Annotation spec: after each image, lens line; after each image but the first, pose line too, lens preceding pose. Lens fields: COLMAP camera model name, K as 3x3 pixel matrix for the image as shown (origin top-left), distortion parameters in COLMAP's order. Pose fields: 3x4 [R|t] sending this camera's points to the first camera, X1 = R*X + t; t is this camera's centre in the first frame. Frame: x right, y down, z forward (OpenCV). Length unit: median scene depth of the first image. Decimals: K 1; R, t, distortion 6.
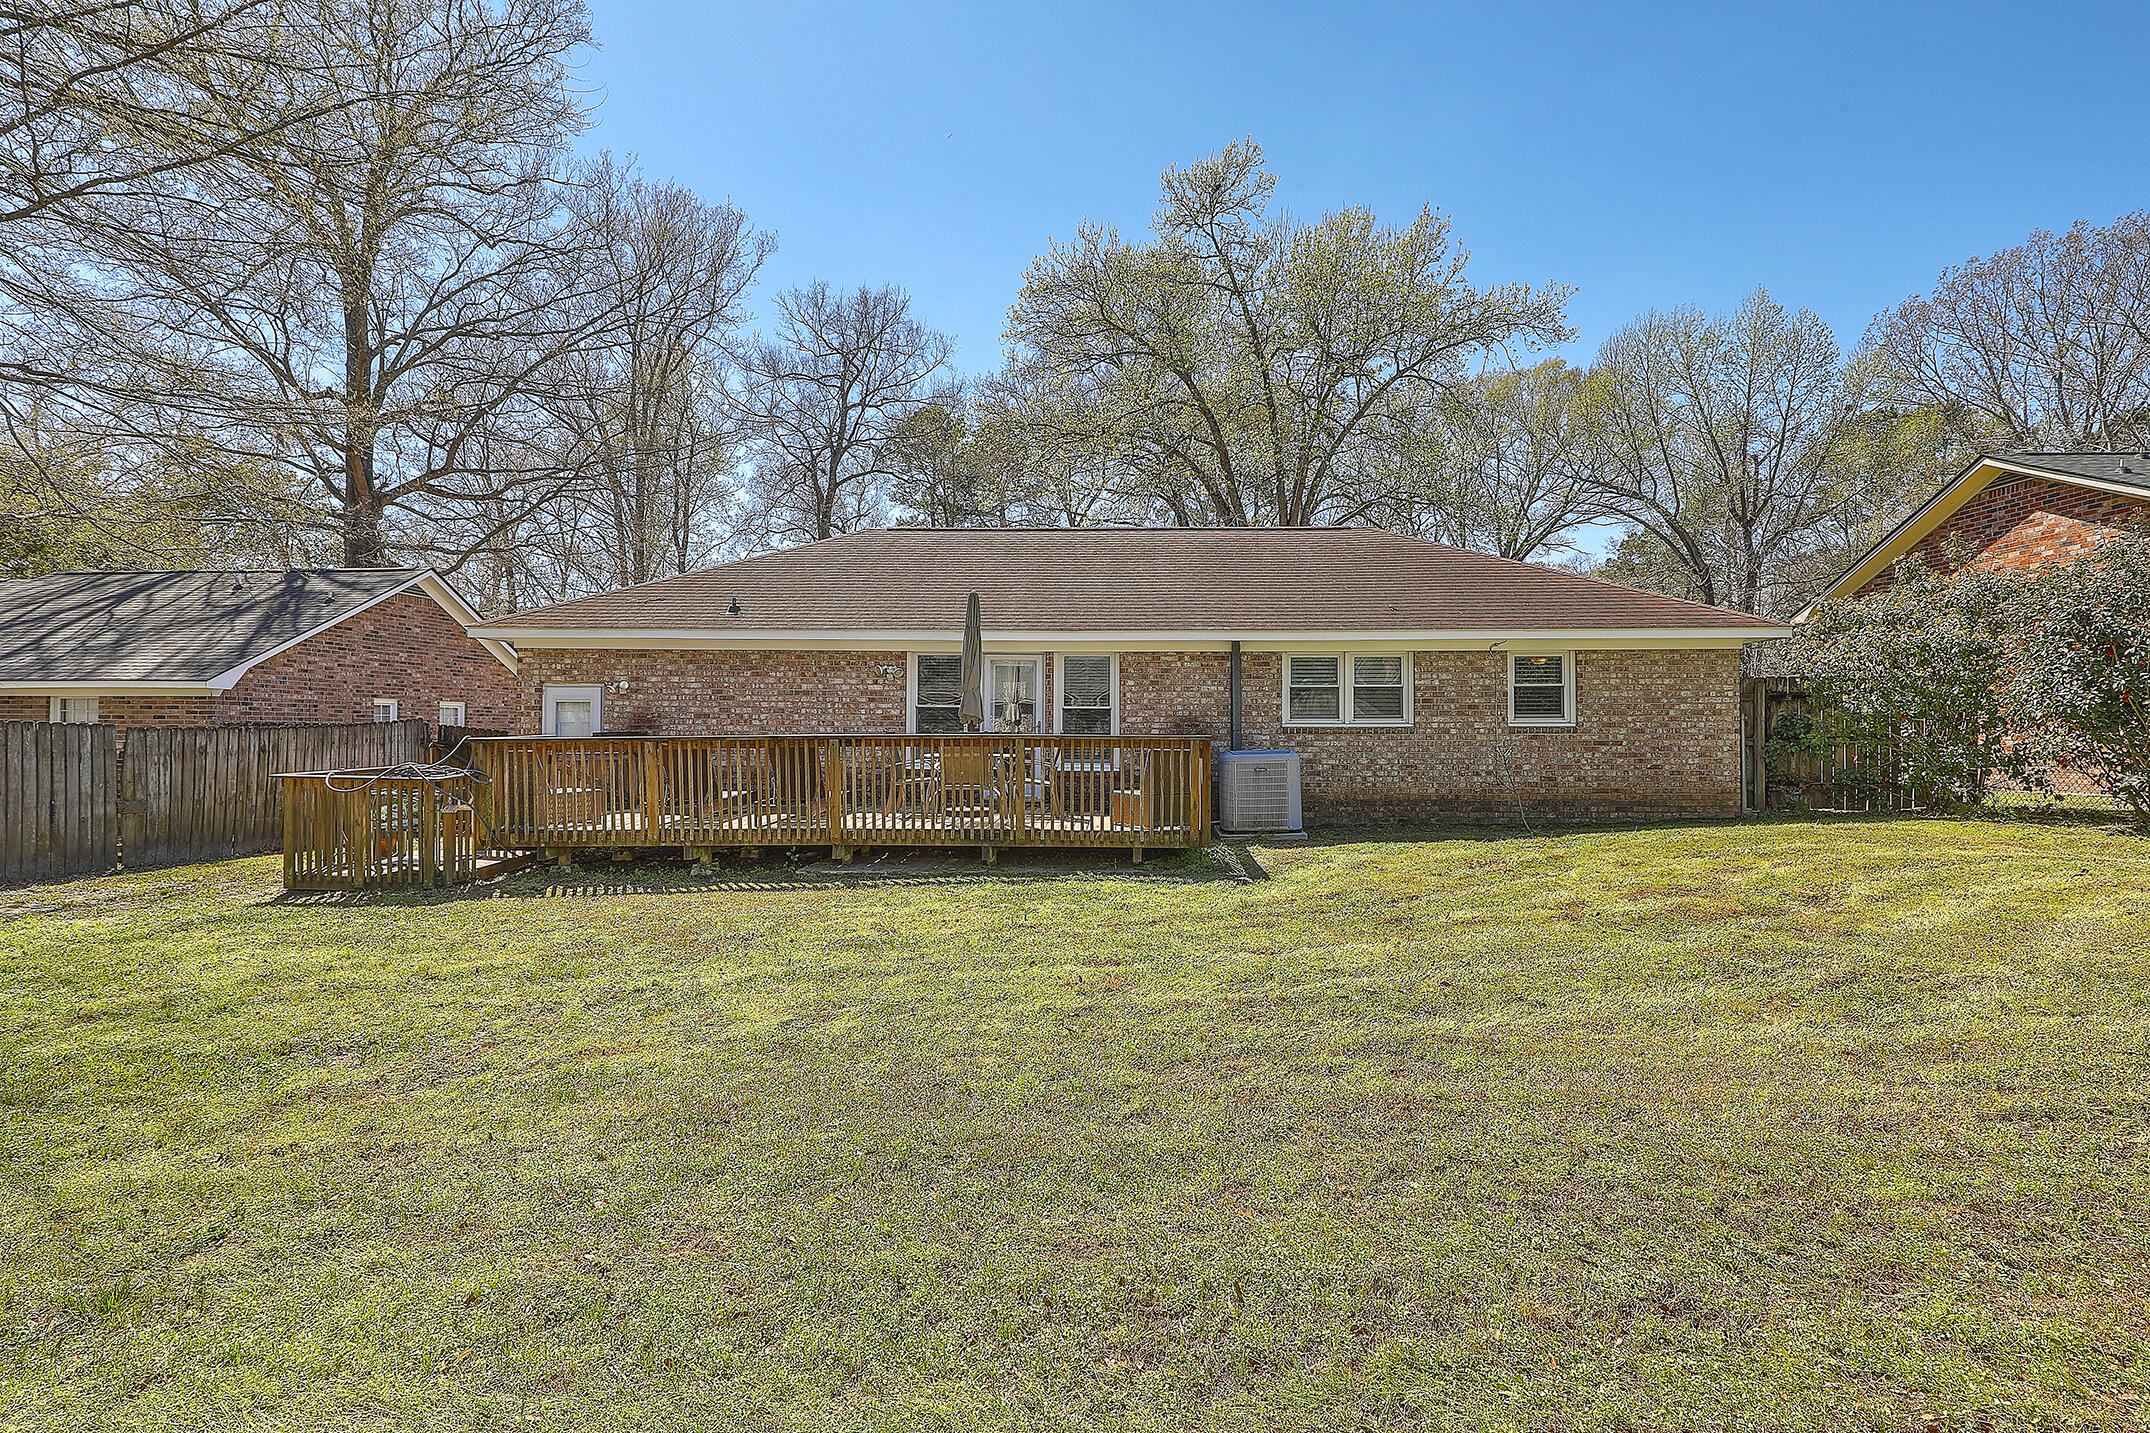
lens RADIAL K [[1107.4, 0, 1154.5], [0, 1107.4, 719.7], [0, 0, 1]] dist [-0.000642, 0.000400]
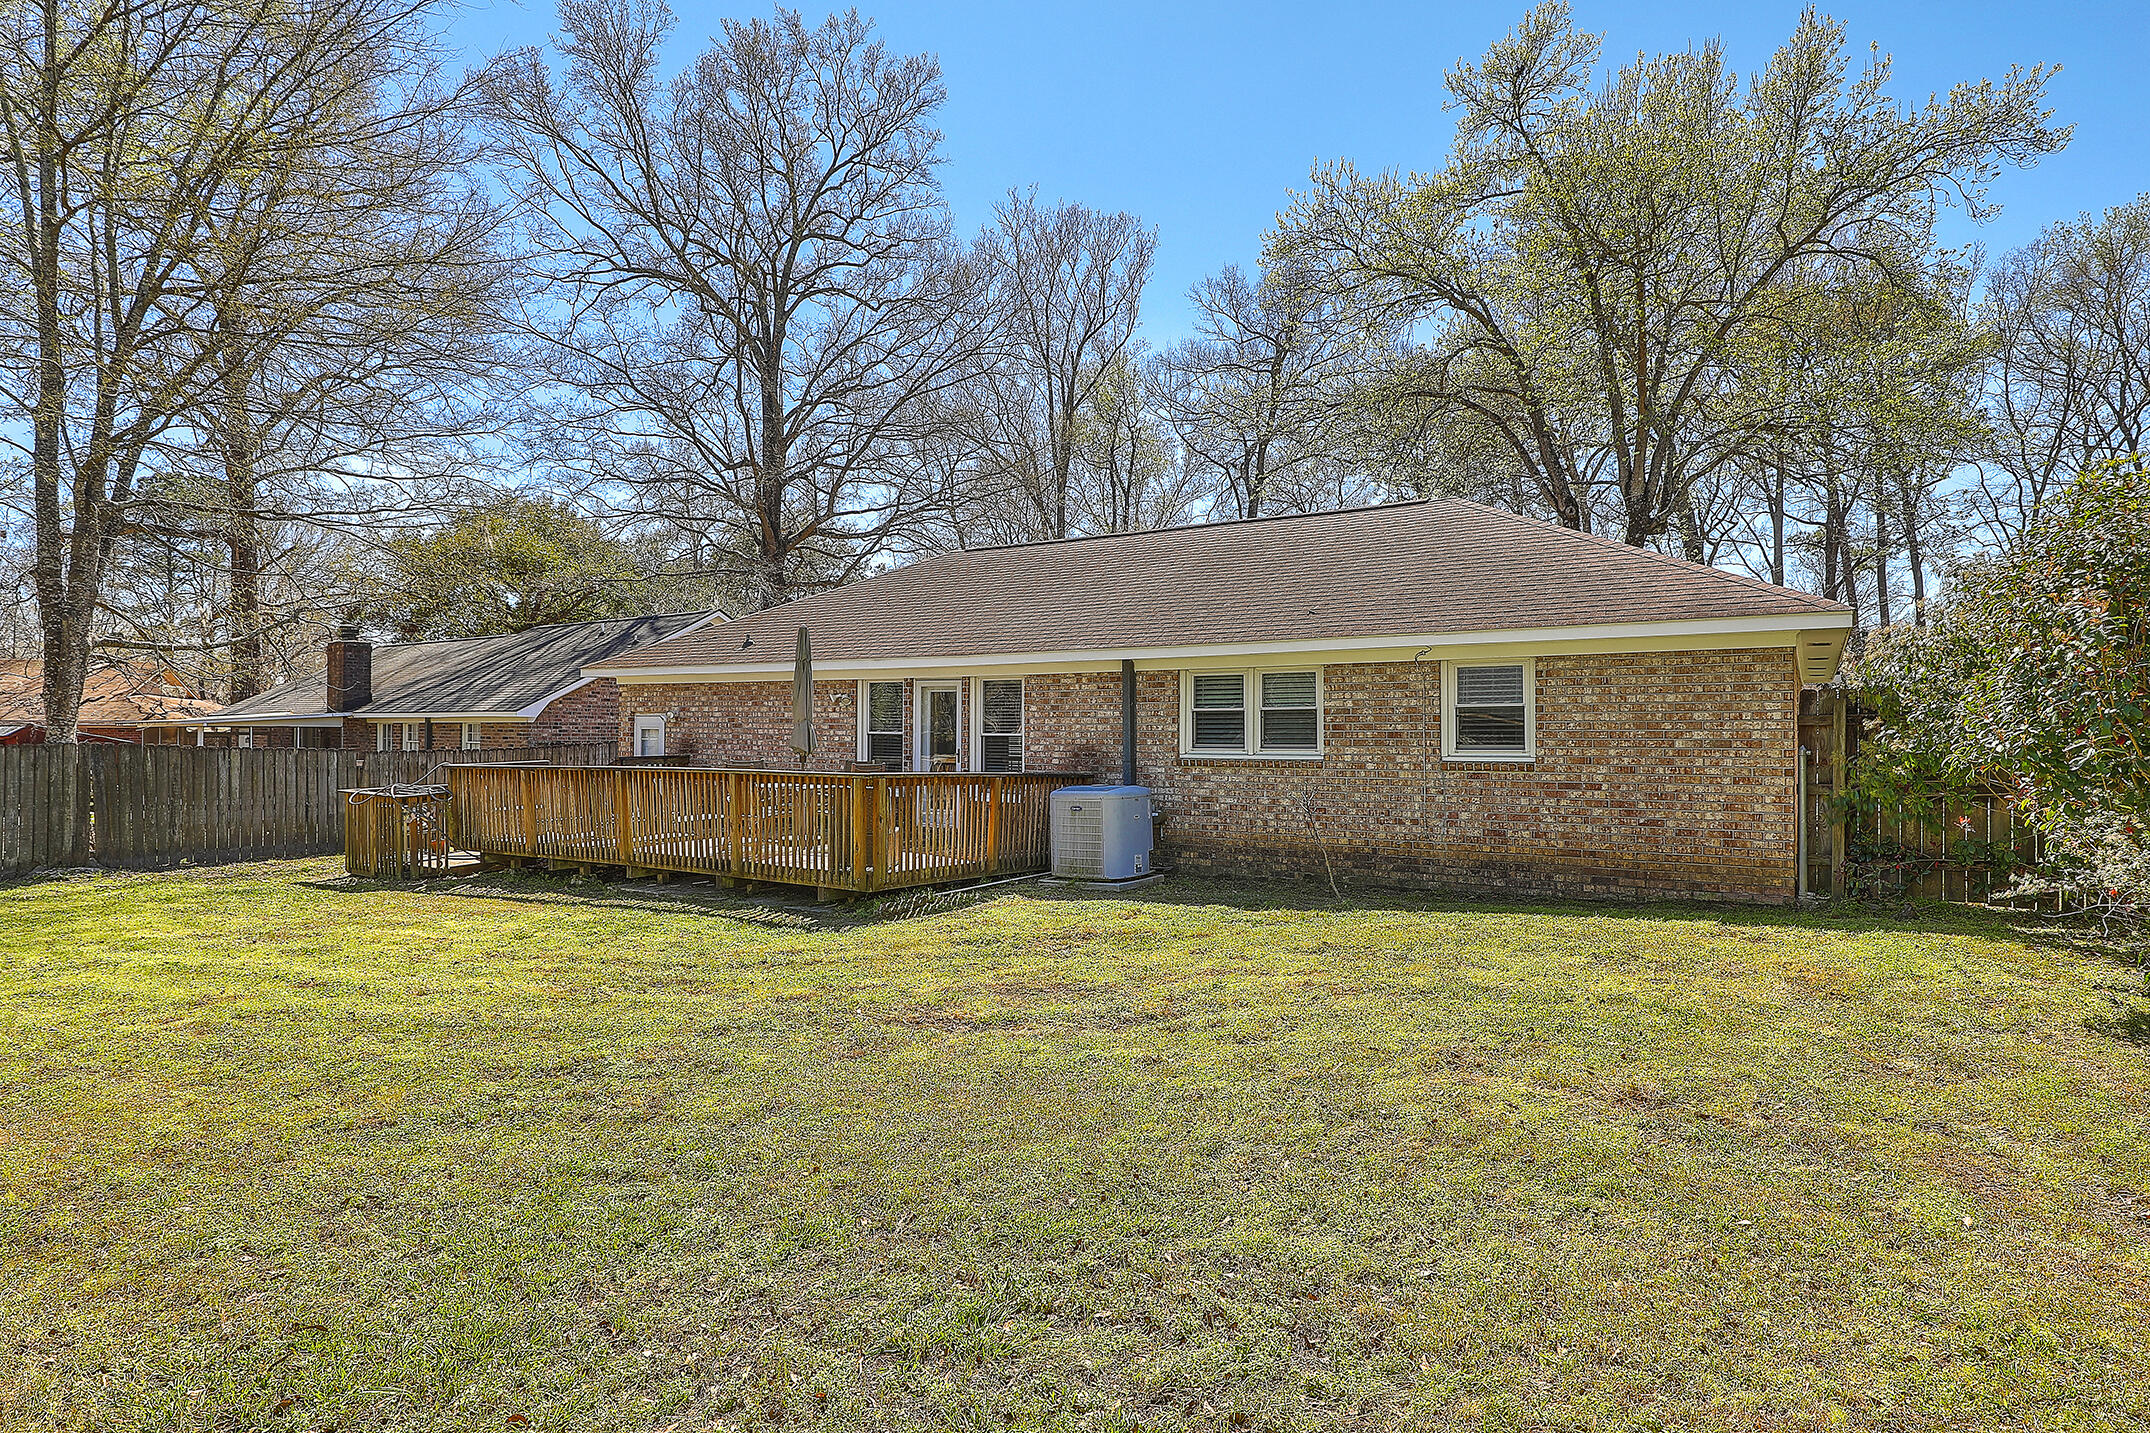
lens RADIAL K [[1233.9, 0, 1075.0], [0, 1233.9, 716.5], [0, 0, 1]] dist [-0.006734, -0.000977]
pose [[0.832504, -0.006401, -0.553982, 0.576578], [0.005171, 0.999979, -0.003784, -0.022227], [0.553995, 0.000286, 0.832520, 0.162574]]
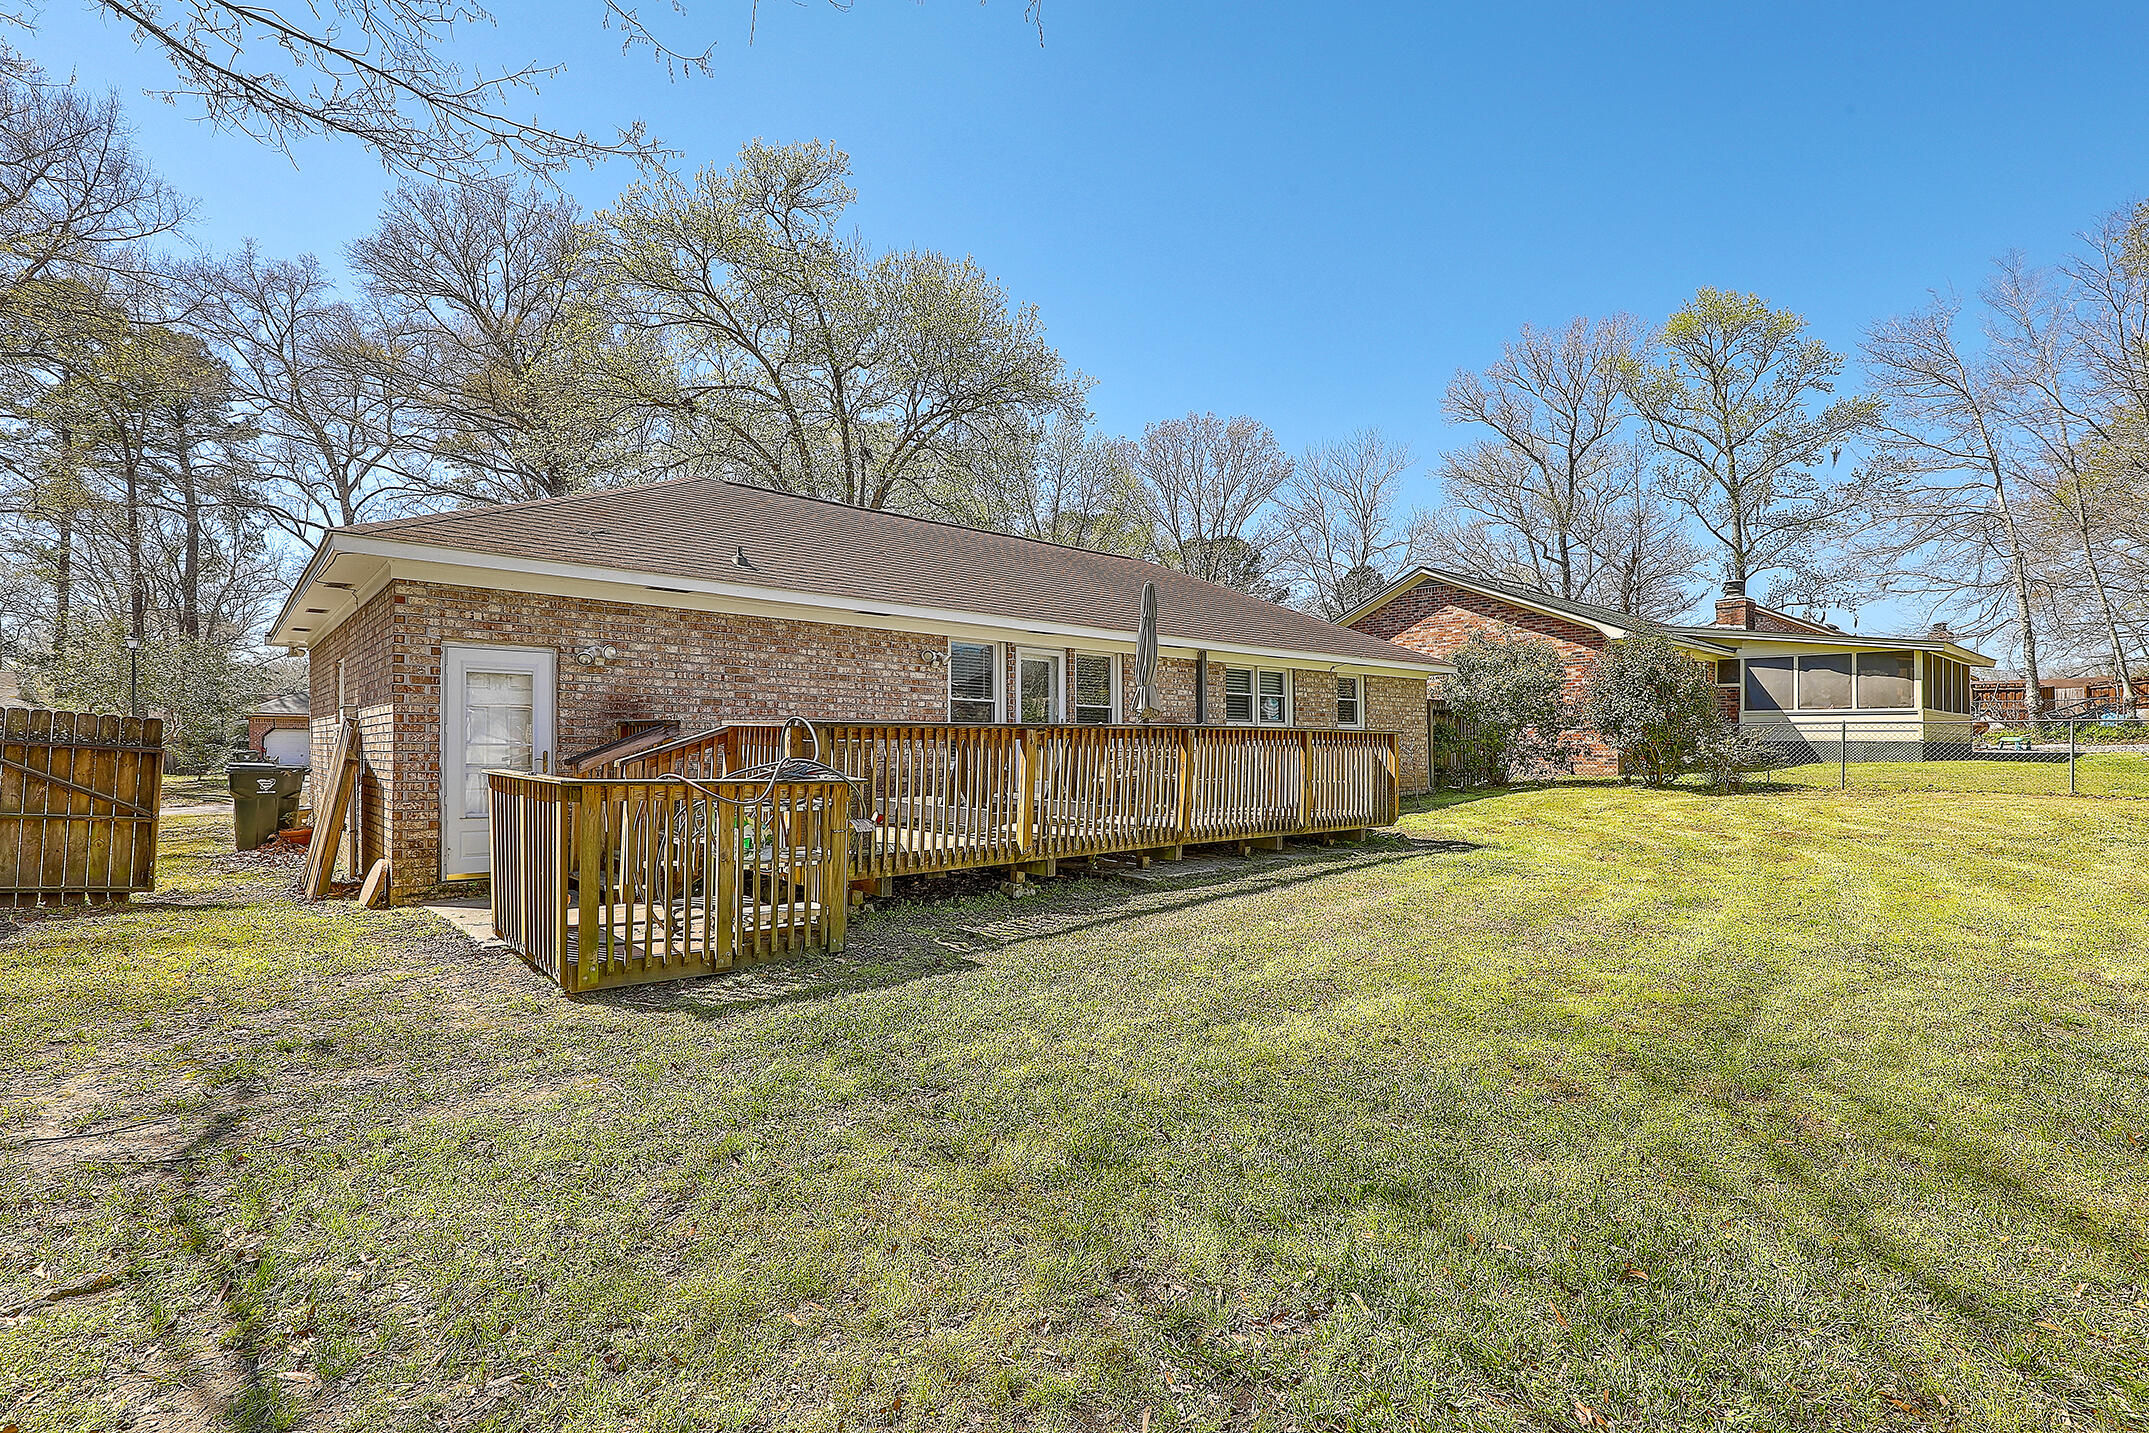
lens RADIAL K [[979.9, 0, 1137.1], [0, 979.9, 743.1], [0, 0, 1]] dist [0.000679, -0.000084]
pose [[0.709575, 0.003189, 0.704623, -0.665104], [-0.005562, 0.999984, 0.001076, 0.021374], [-0.704608, -0.004683, 0.709581, 0.343563]]
